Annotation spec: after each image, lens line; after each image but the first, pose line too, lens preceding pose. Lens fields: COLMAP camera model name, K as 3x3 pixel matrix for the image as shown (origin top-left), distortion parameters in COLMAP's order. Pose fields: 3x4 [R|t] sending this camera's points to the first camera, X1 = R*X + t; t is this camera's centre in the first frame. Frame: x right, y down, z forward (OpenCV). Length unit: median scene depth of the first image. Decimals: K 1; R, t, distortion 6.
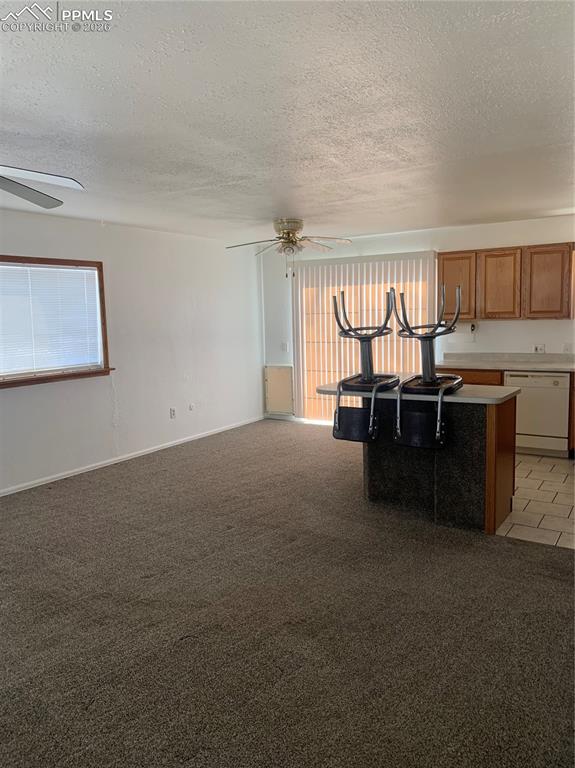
lens RADIAL K [[588.0, 0, 287.5], [0, 588.0, 384.0], [0, 0, 1]] dist [0.074398, -0.134409]
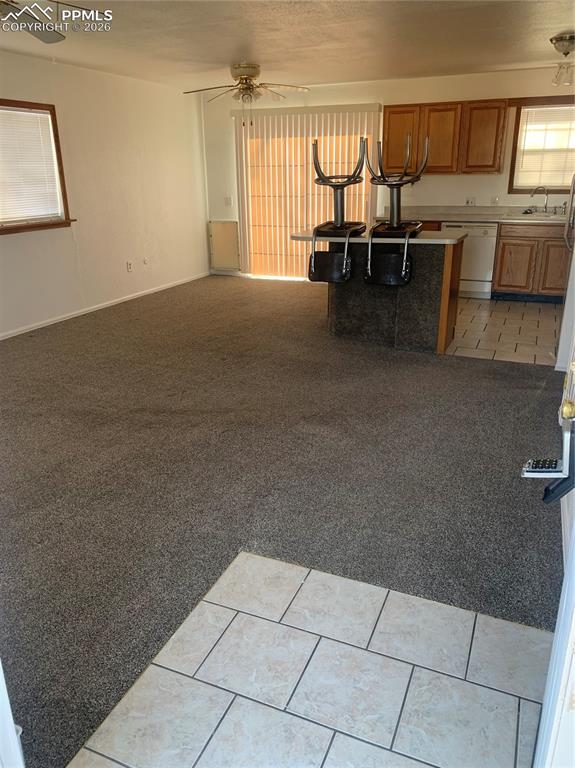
lens RADIAL K [[588.0, 0, 287.5], [0, 588.0, 384.0], [0, 0, 1]] dist [0.074398, -0.134409]
pose [[0.986485, -0.043691, 0.157918, -0.114597], [0.007843, 0.975281, 0.220830, 0.027657], [-0.163663, -0.216607, 0.962443, -0.095169]]
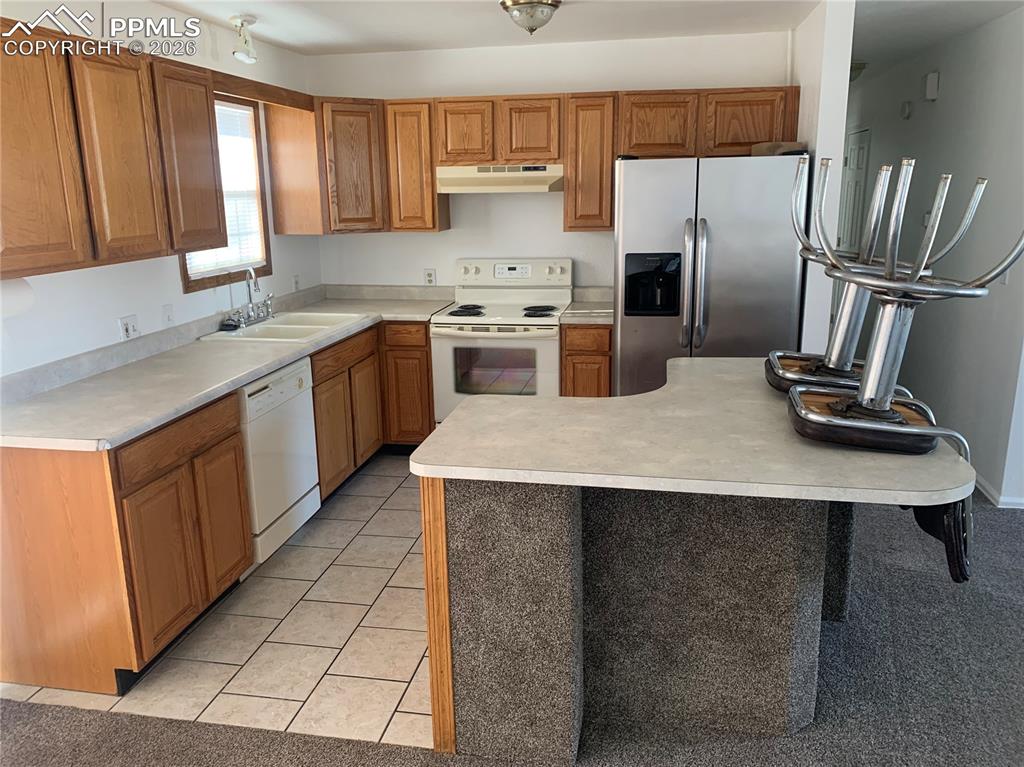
lens RADIAL K [[784.0, 0, 512.0], [0, 784.0, 383.5], [0, 0, 1]] dist [0.074398, -0.134409]
pose [[-0.373392, -0.194820, 0.906986, -0.189680], [0.139320, 0.954834, 0.262454, -0.143916], [-0.917152, 0.224360, -0.329385, 1.060017]]
